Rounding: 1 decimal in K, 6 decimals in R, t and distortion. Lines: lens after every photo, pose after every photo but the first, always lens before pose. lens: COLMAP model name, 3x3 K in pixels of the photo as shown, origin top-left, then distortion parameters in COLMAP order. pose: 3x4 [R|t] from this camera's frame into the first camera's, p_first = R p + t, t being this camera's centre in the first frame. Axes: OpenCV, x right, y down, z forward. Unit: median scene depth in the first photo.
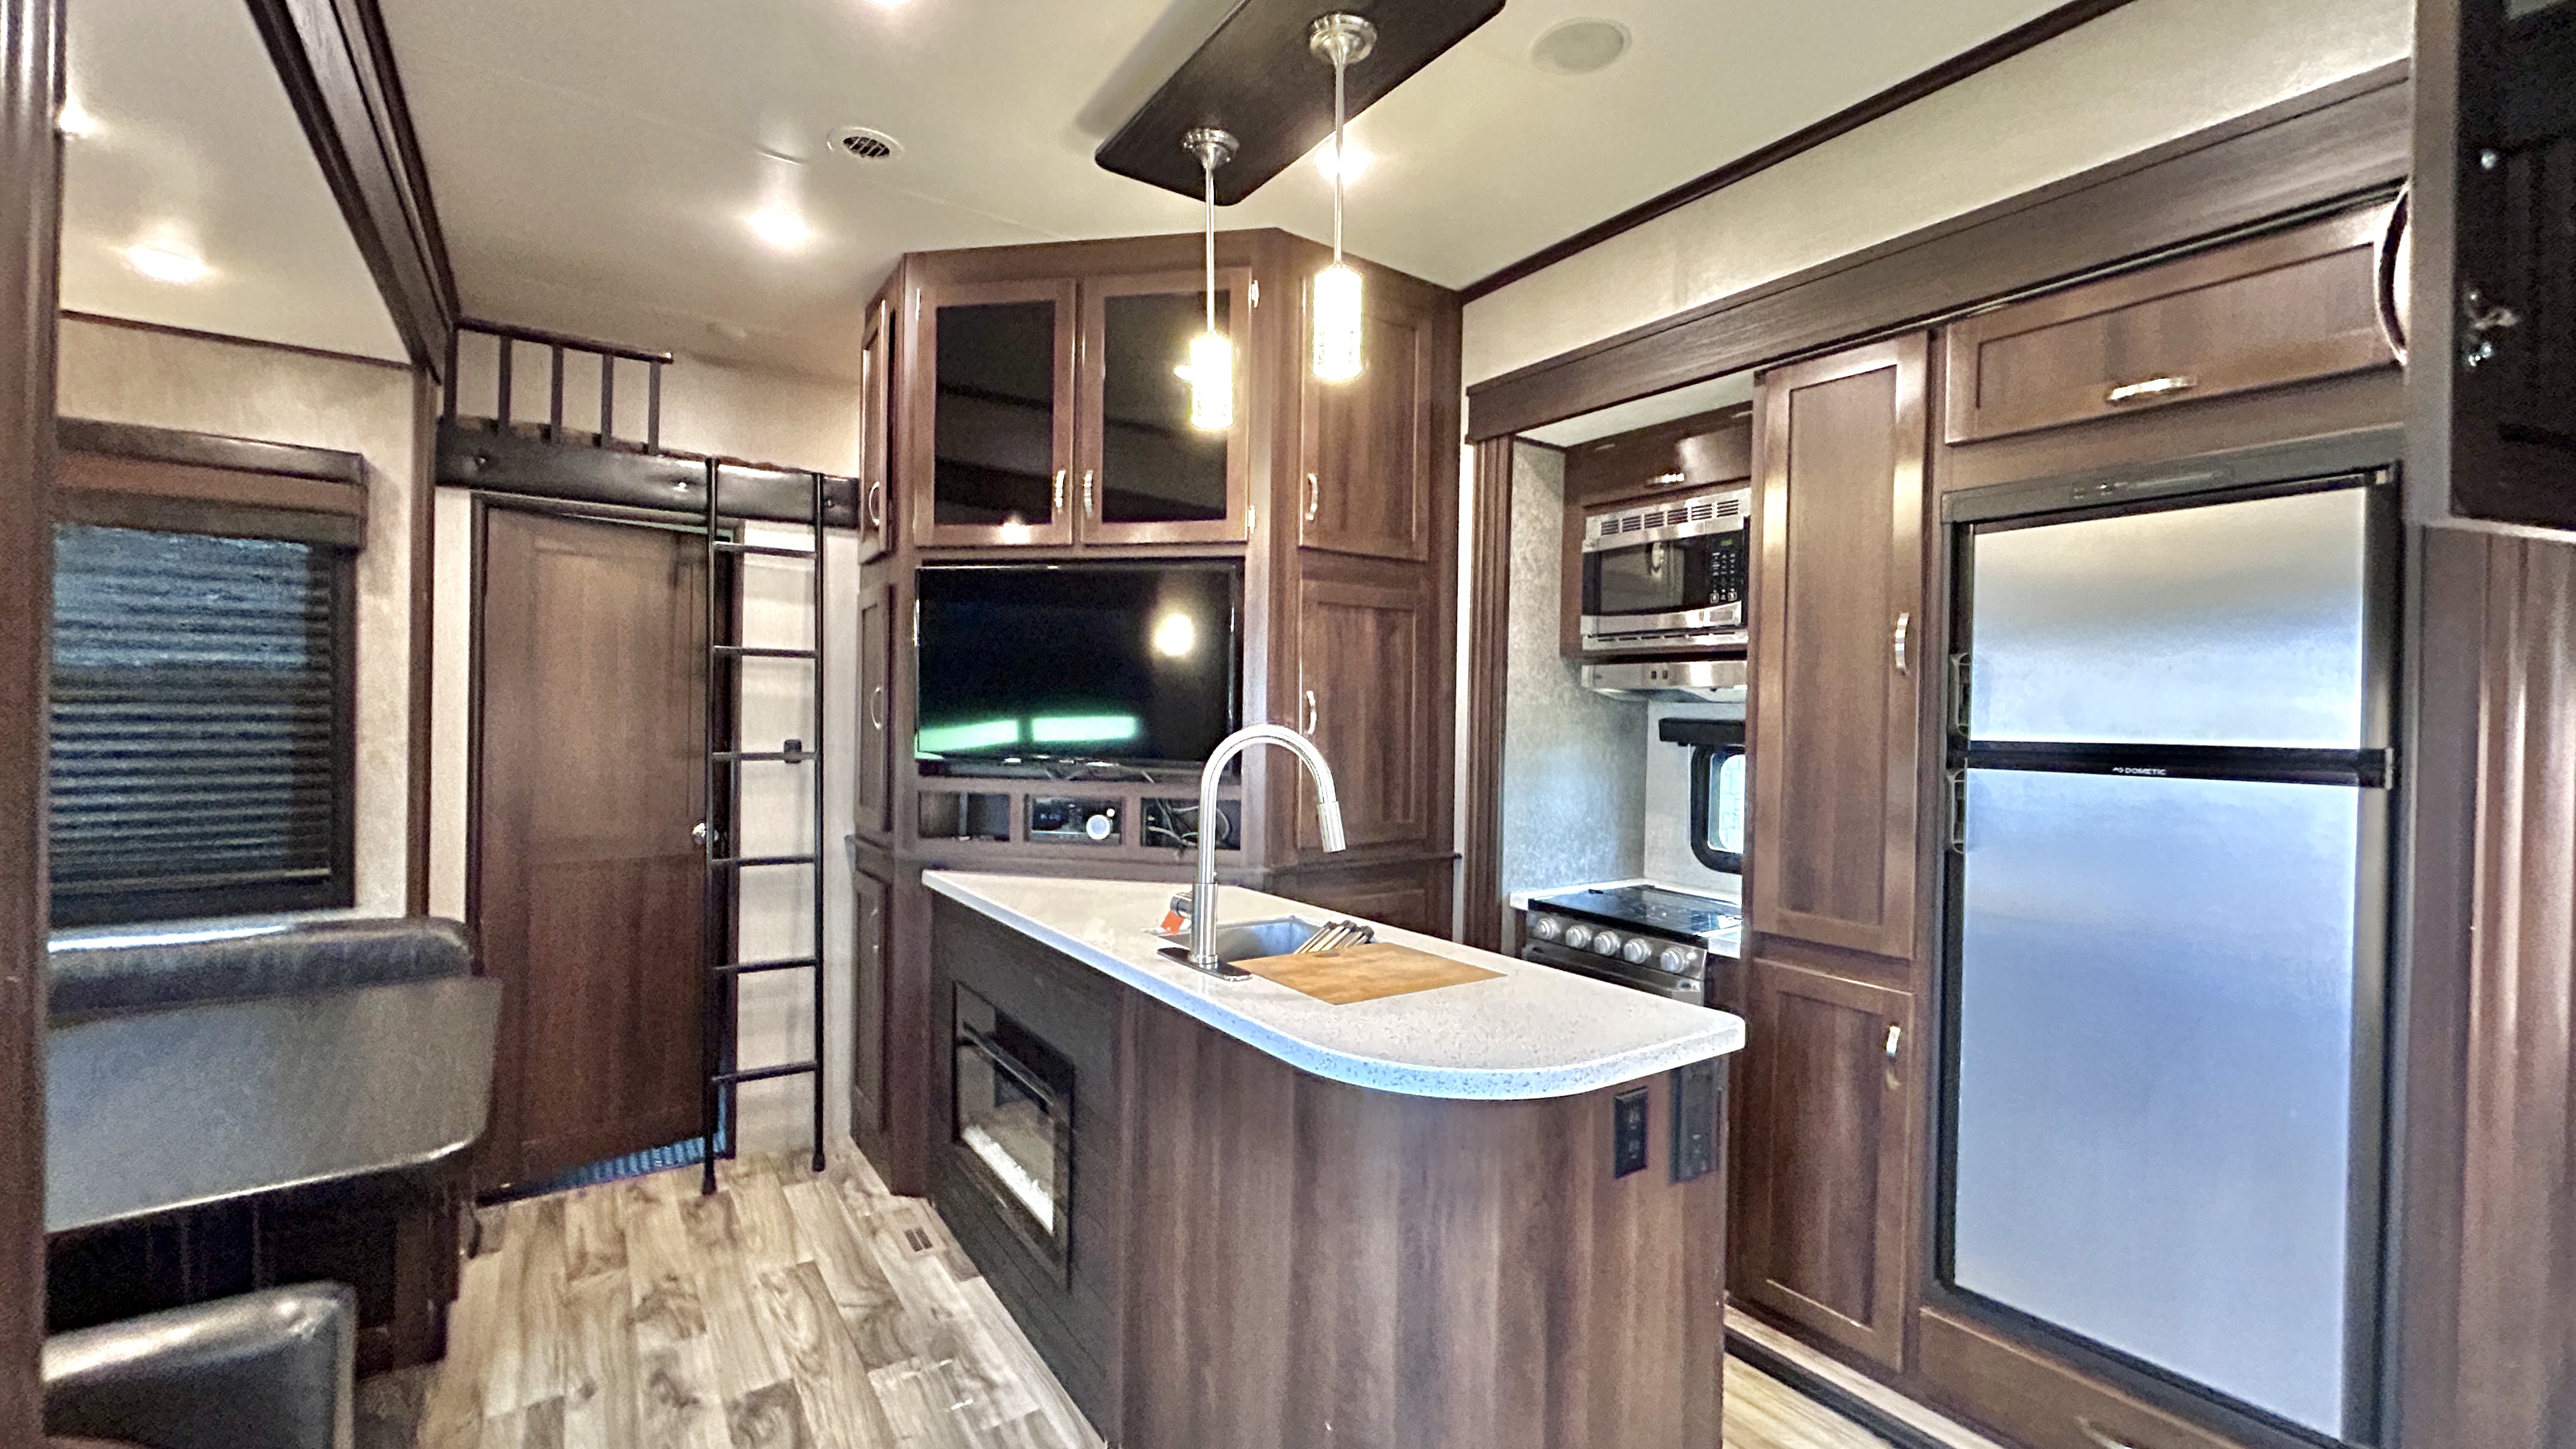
lens RADIAL K [[1029.5, 0, 1286.7], [0, 1029.5, 726.8], [0, 0, 1]] dist [-0.004176, 0.000277]
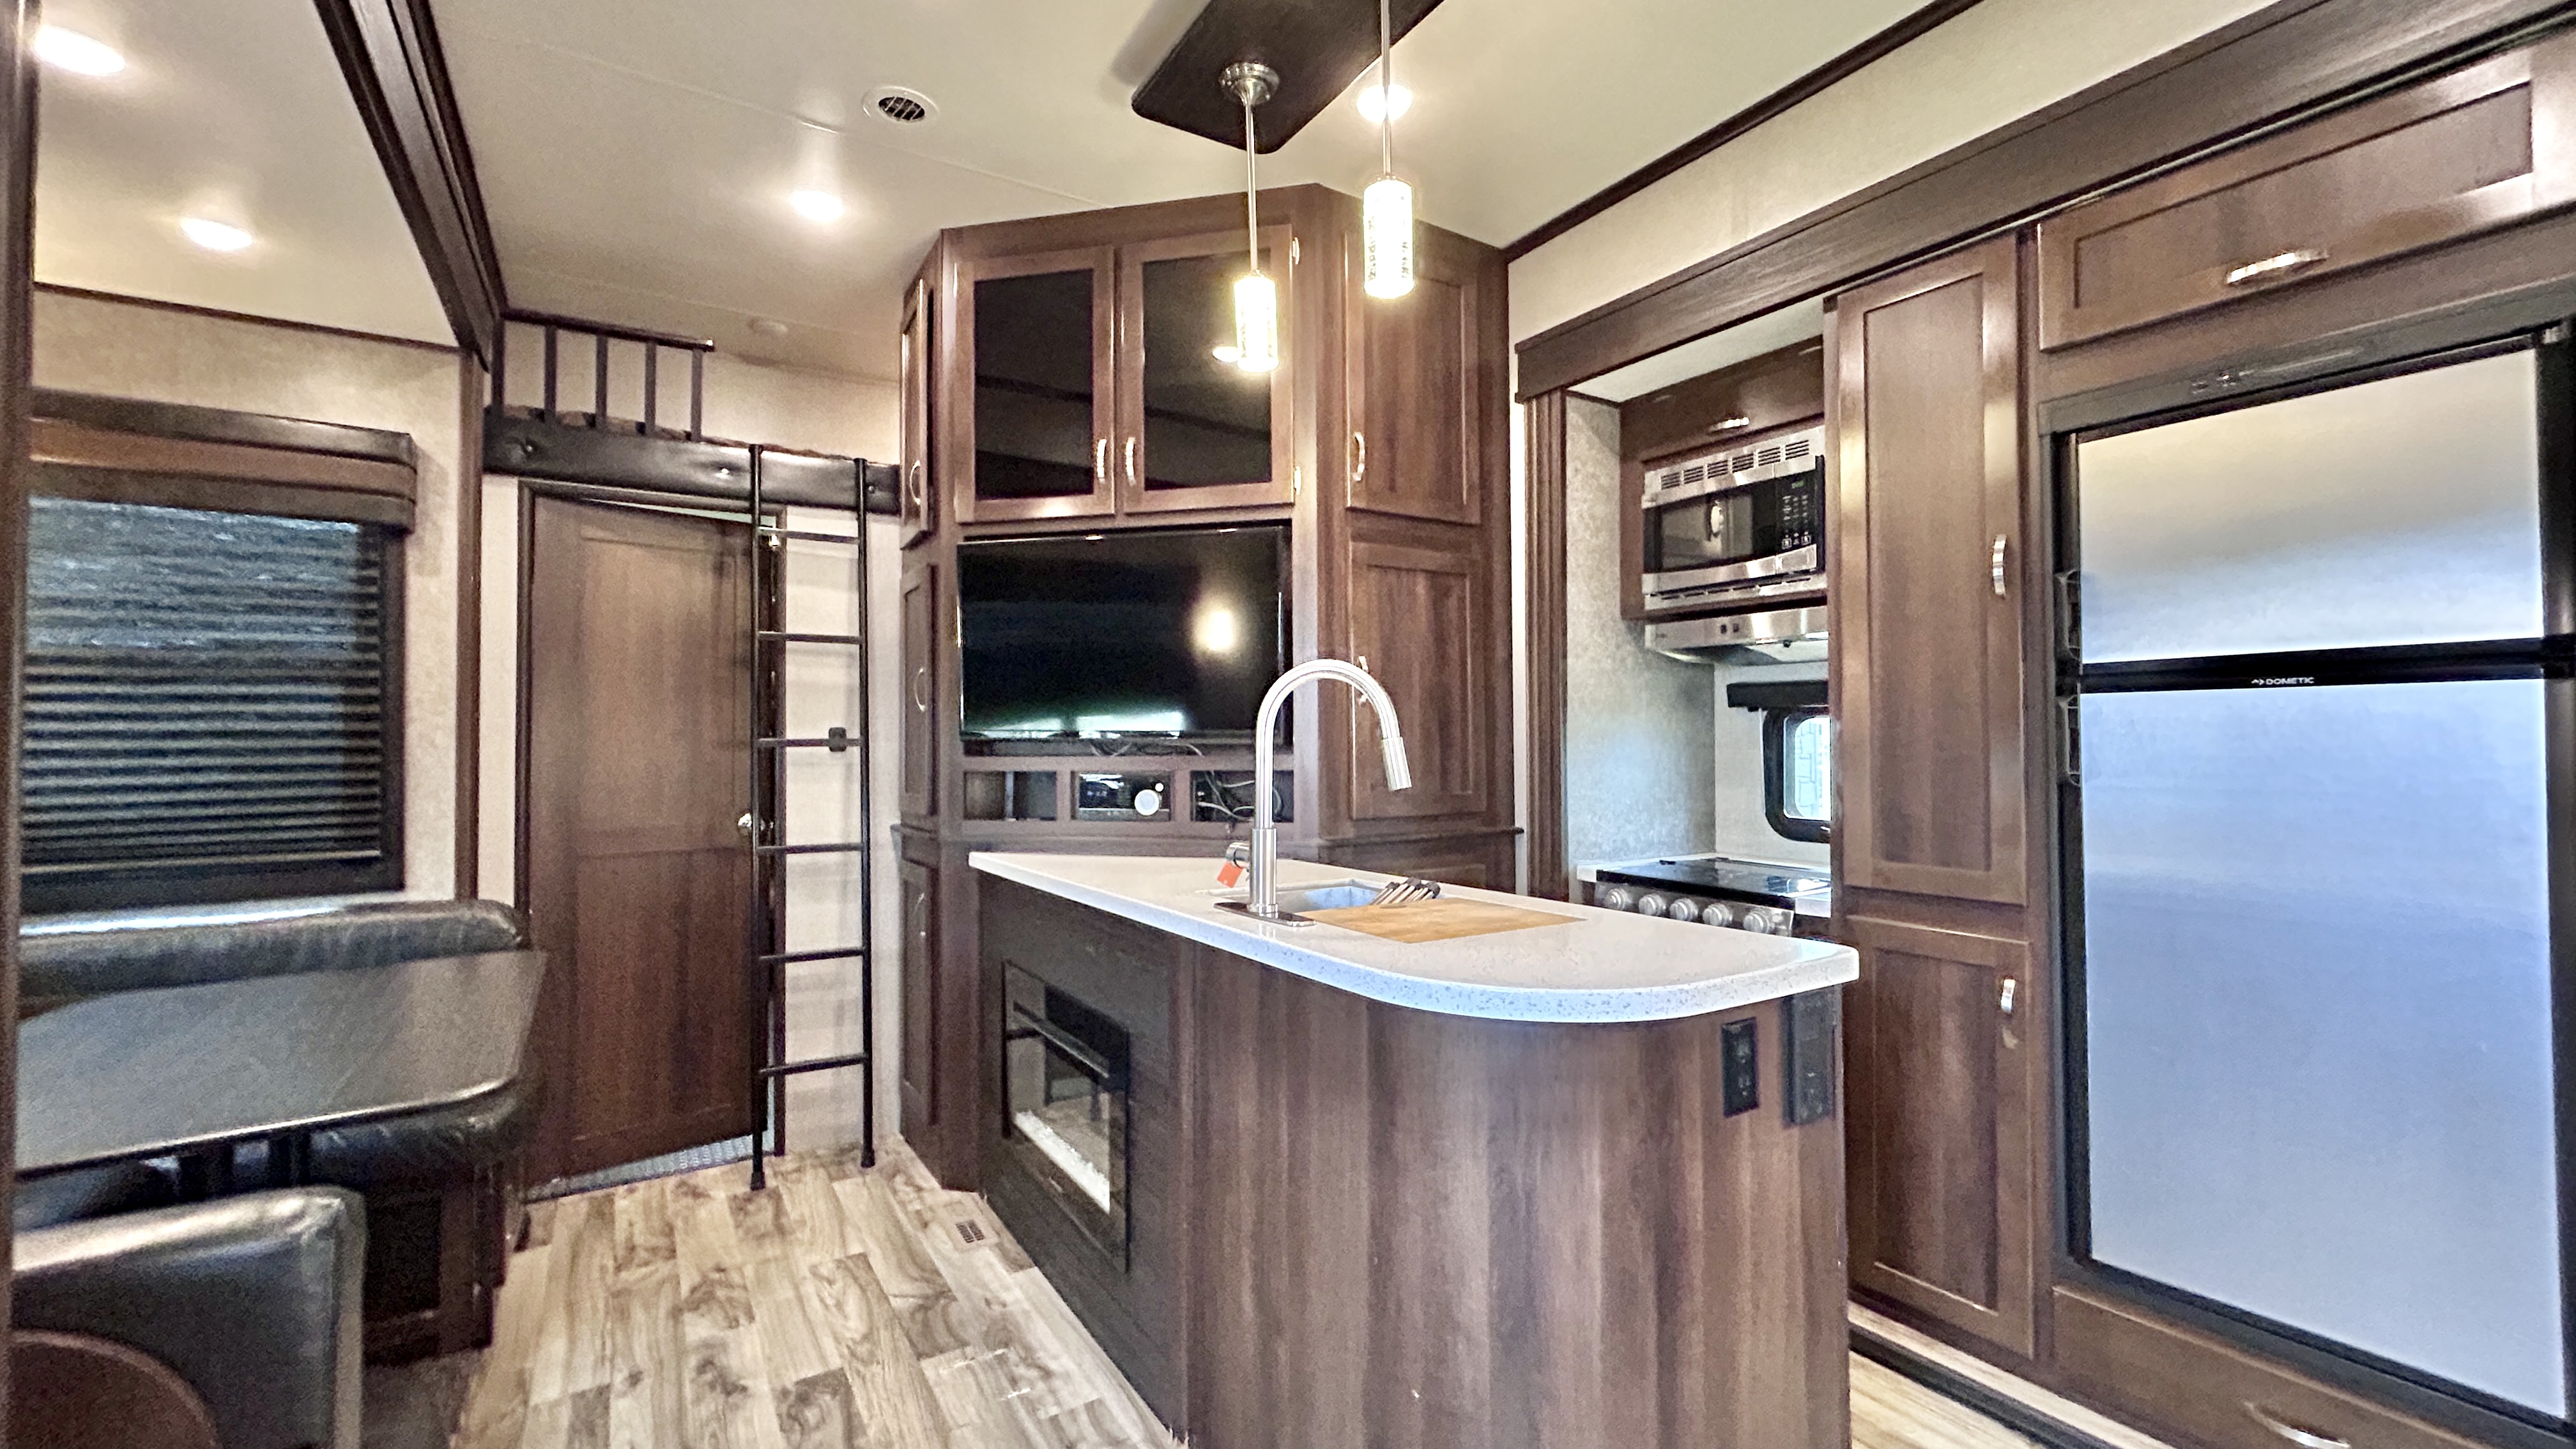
lens RADIAL K [[1029.5, 0, 1286.7], [0, 1029.5, 726.8], [0, 0, 1]] dist [-0.004176, 0.000277]
pose [[0.998984, -0.023748, -0.038299, -0.014018], [0.022796, 0.999425, -0.025100, 0.059762], [0.038873, 0.024201, 0.998951, 0.037238]]
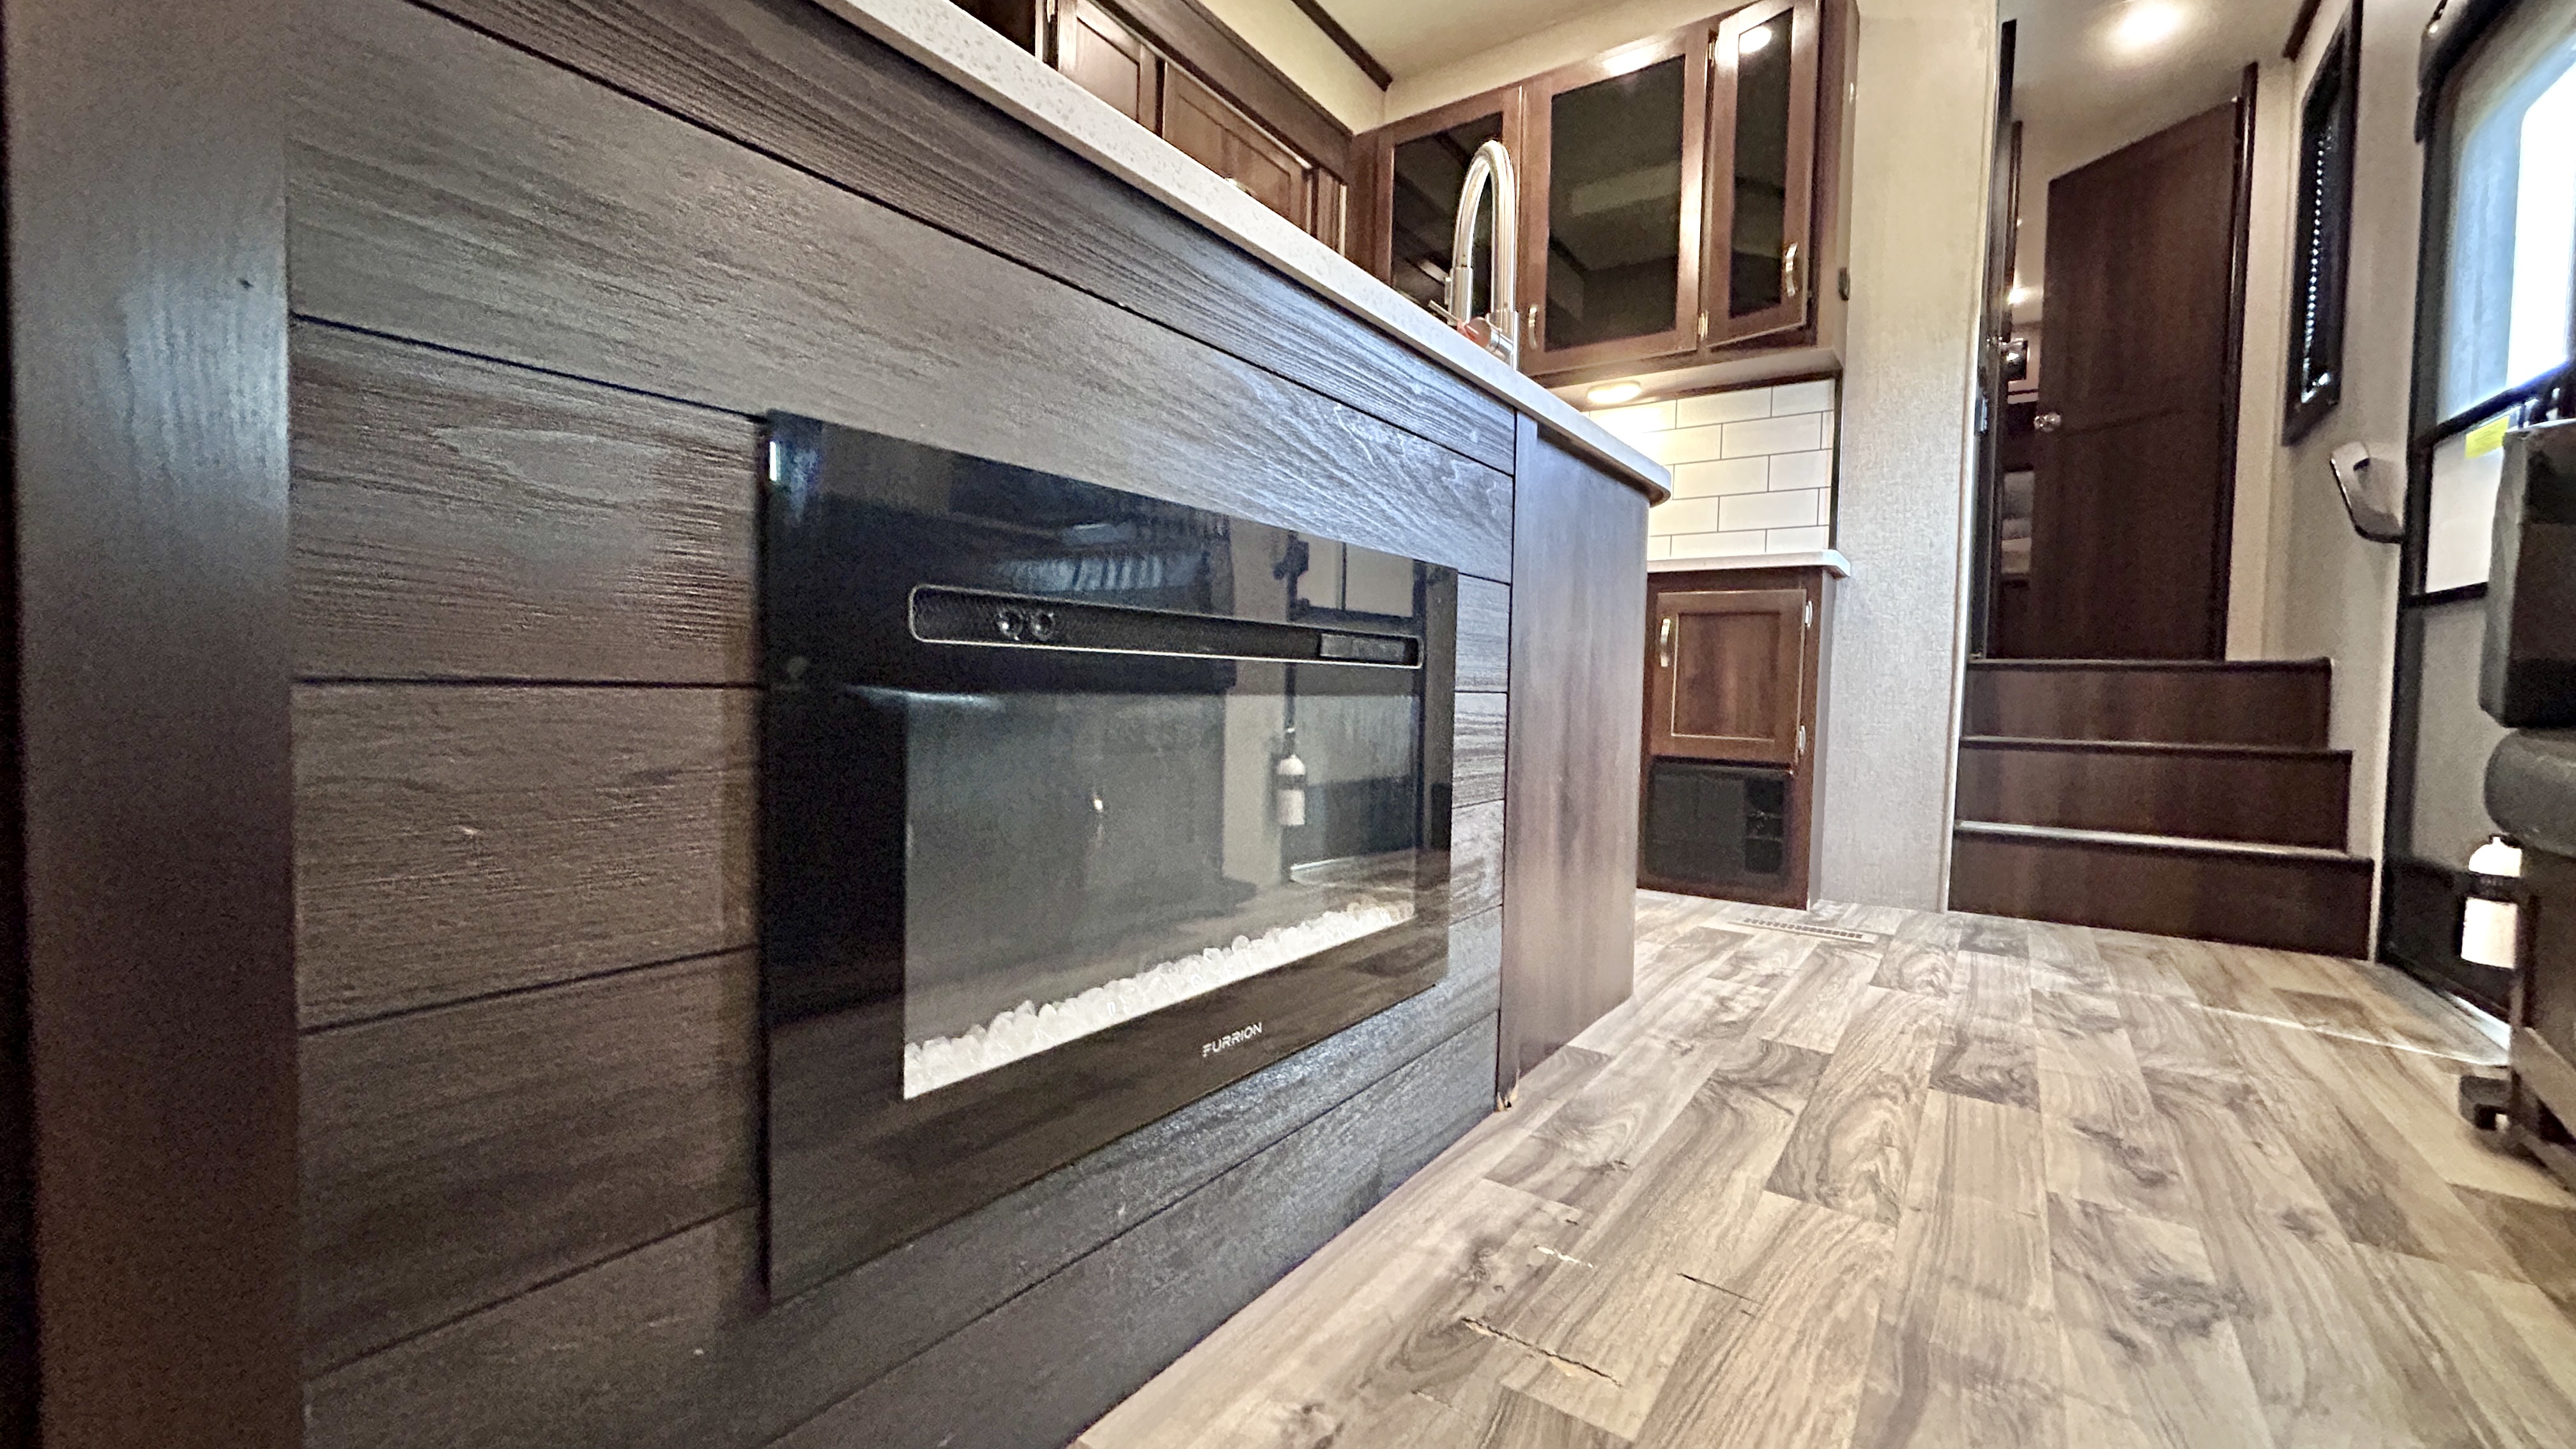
lens RADIAL K [[1032.6, 0, 1280.1], [0, 1032.6, 729.8], [0, 0, 1]] dist [0.003558, 0.000483]
pose [[-0.336619, -0.064035, 0.939461, -1.044421], [-0.025546, 0.997939, 0.058867, 0.300572], [-0.941294, -0.004183, -0.337561, 1.707327]]
